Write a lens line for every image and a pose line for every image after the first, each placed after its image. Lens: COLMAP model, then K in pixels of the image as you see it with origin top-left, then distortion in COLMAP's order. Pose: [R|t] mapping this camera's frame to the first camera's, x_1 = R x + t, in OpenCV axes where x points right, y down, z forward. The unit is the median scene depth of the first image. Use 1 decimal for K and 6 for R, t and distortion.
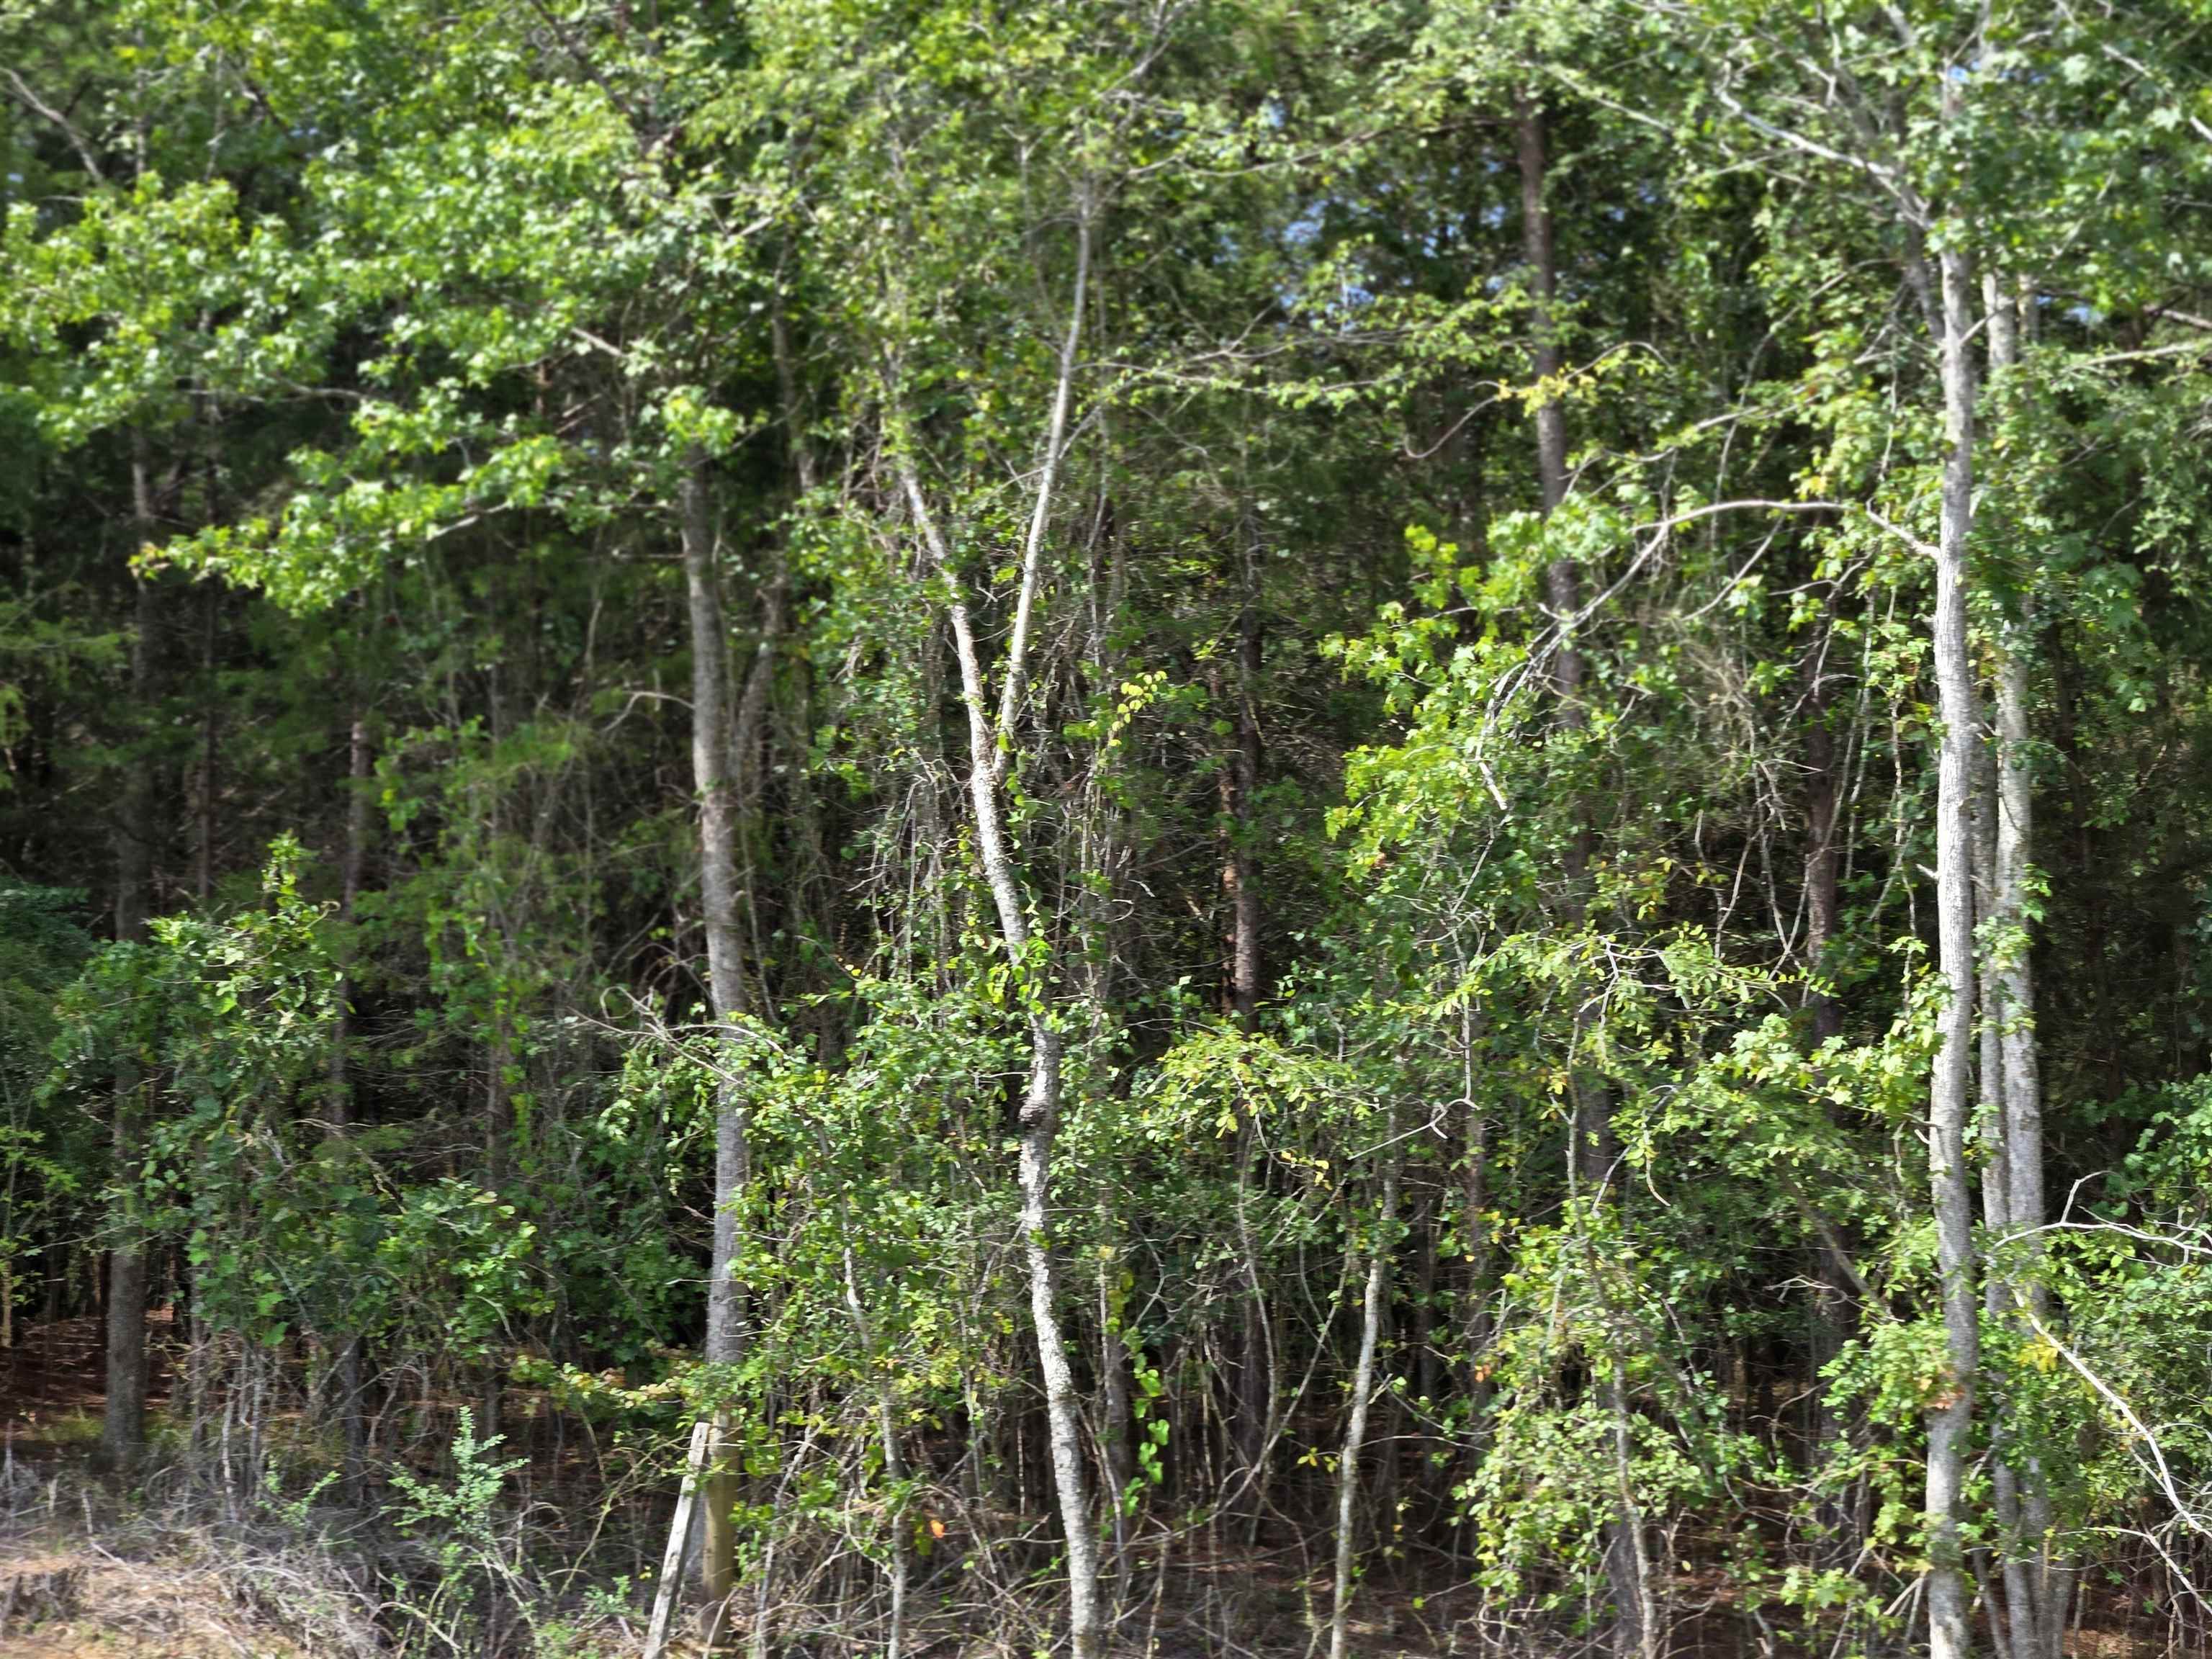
lens RADIAL K [[4451.9, 0, 1106.4], [0, 4451.9, 828.8], [0, 0, 1]] dist [0.040917, 0.000000]
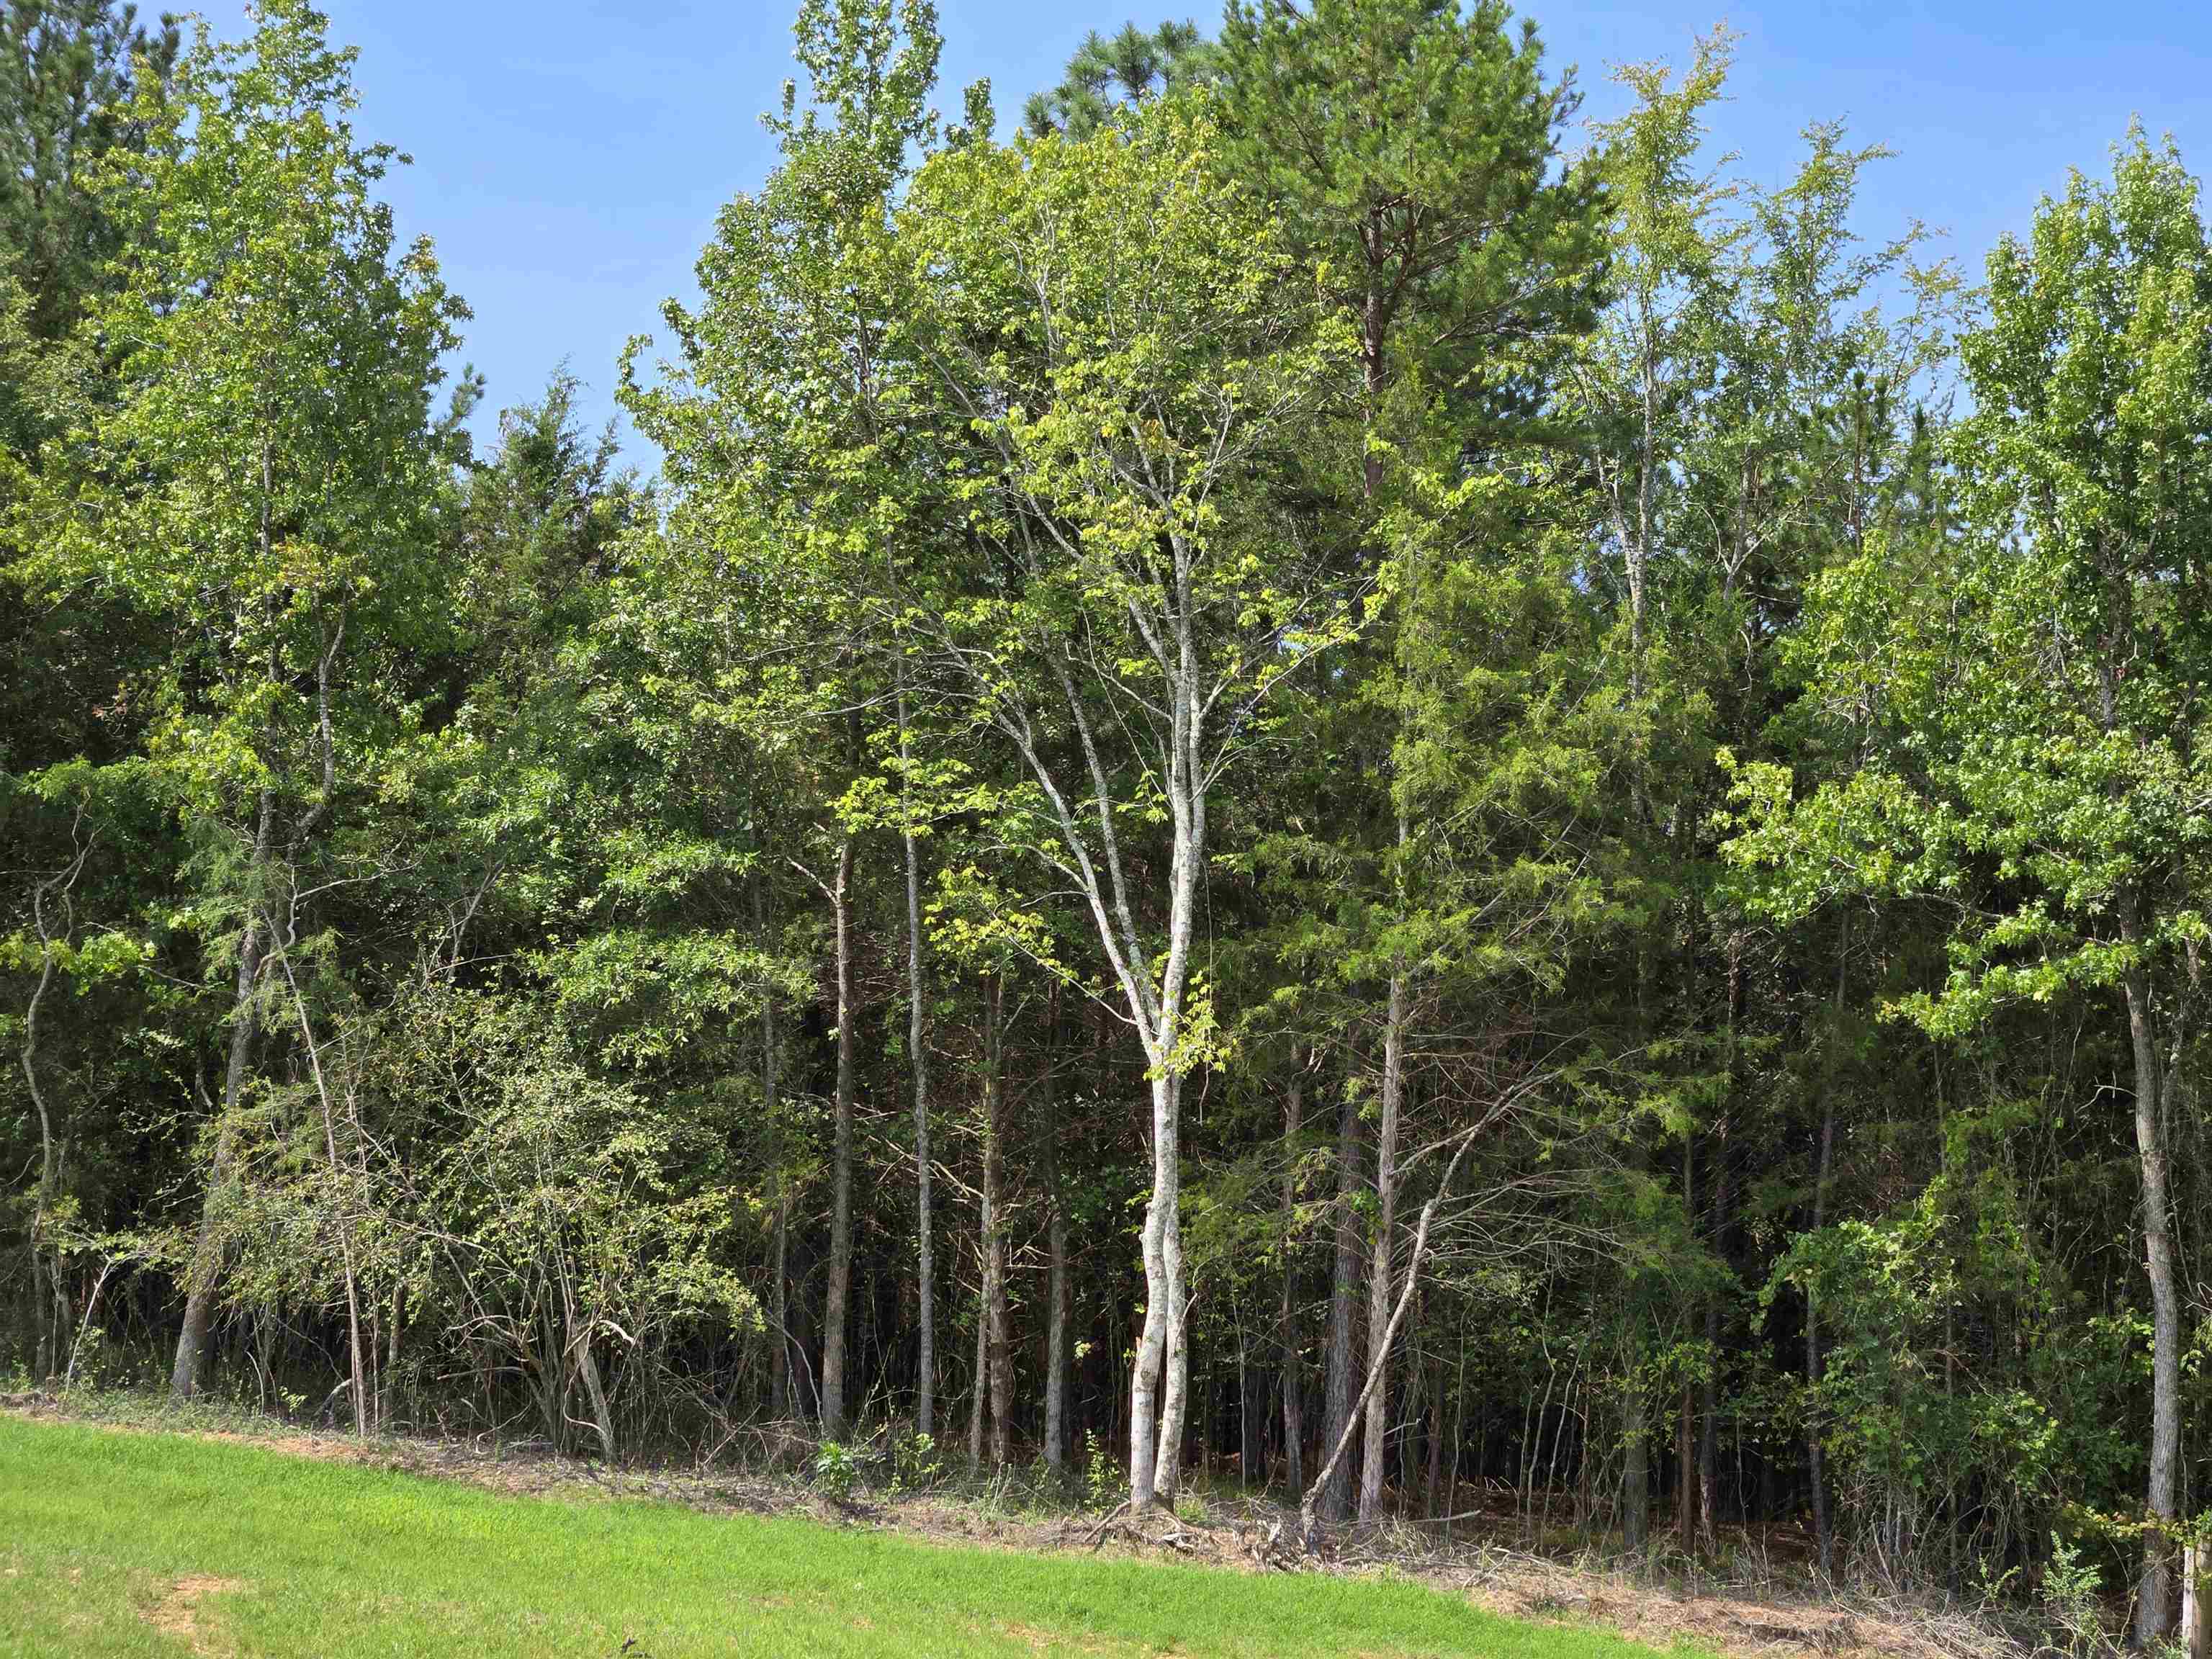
lens RADIAL K [[4451.9, 0, 1105.5], [0, 4451.9, 830.4], [0, 0, 1]] dist [0.040917, 0.000000]
pose [[0.999144, 0.028634, -0.029873, -0.438627], [-0.029582, 0.999057, -0.031787, -0.063681], [0.028934, 0.032643, 0.999048, -0.642809]]
